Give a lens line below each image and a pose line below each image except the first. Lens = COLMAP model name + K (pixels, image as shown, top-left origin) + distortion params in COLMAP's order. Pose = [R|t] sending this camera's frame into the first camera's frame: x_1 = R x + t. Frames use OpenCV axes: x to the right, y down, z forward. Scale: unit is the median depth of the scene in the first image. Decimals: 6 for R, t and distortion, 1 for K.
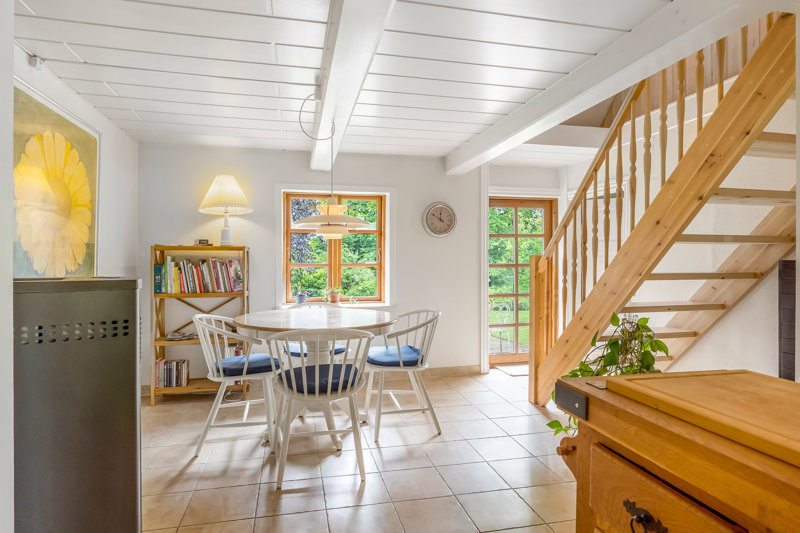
lens RADIAL K [[450.5, 0, 399.4], [0, 450.5, 261.5], [0, 0, 1]] dist [-0.002891, -0.000798]
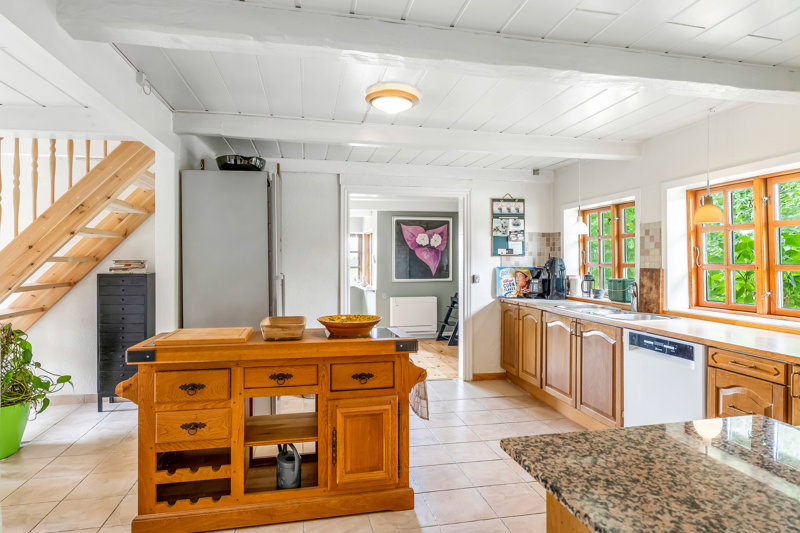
lens RADIAL K [[450.5, 0, 399.4], [0, 450.5, 261.5], [0, 0, 1]] dist [-0.002891, -0.000798]
pose [[0.020428, -0.002936, 0.999787, -0.724215], [0.008578, 0.999959, 0.002761, -0.043489], [-0.999755, 0.008520, 0.020452, -0.071786]]
